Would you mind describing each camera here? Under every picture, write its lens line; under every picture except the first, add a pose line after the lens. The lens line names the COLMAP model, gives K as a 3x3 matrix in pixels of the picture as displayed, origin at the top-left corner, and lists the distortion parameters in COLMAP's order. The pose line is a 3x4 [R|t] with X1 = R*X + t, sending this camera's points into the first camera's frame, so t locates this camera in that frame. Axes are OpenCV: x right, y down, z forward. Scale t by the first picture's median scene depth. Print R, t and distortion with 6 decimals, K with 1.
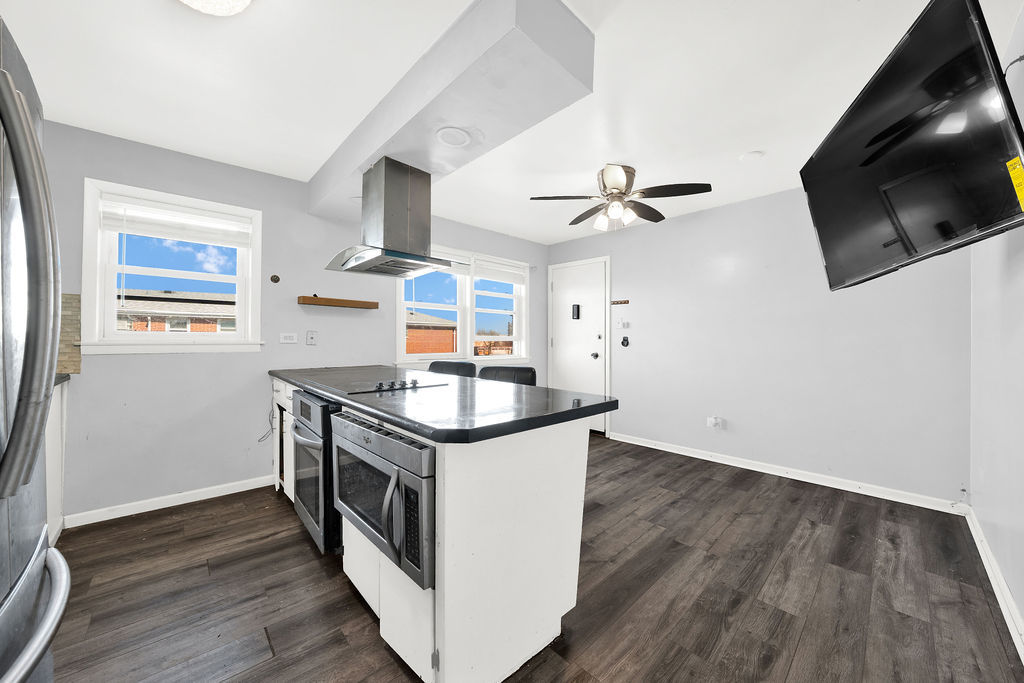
lens RADIAL K [[371.7, 0, 516.9], [0, 371.7, 343.1], [0, 0, 1]] dist [-0.023829, 0.000265]
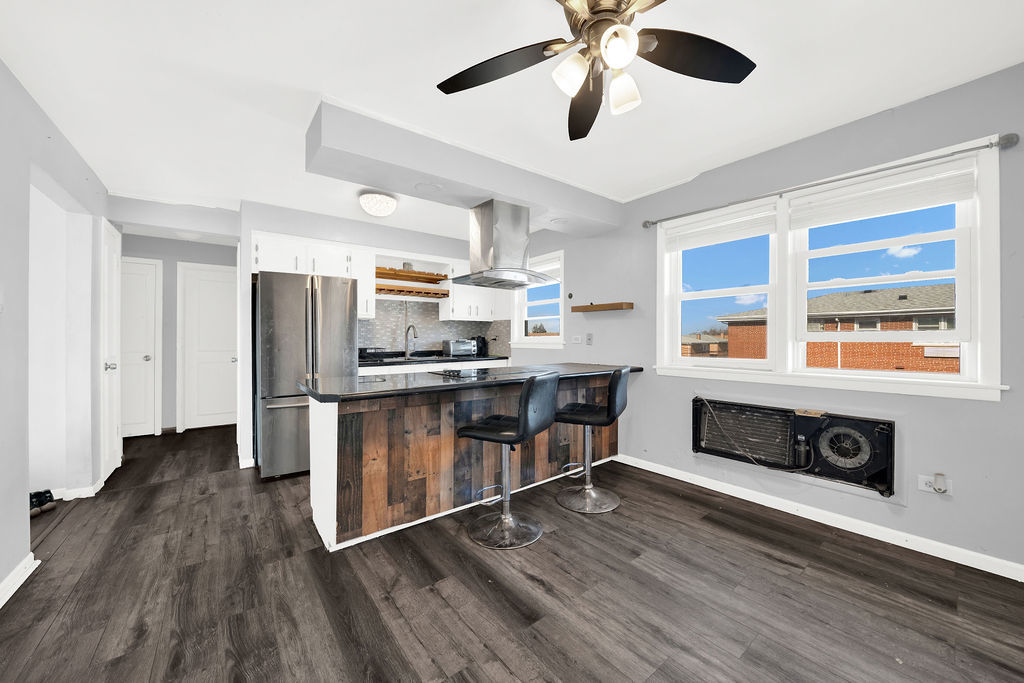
lens RADIAL K [[371.7, 0, 516.9], [0, 371.7, 343.1], [0, 0, 1]] dist [-0.023829, 0.000265]
pose [[-0.093794, 0.003281, -0.995586, 1.027417], [-0.004065, 0.999985, 0.003678, -0.006004], [0.995583, 0.004392, -0.093780, 1.313834]]
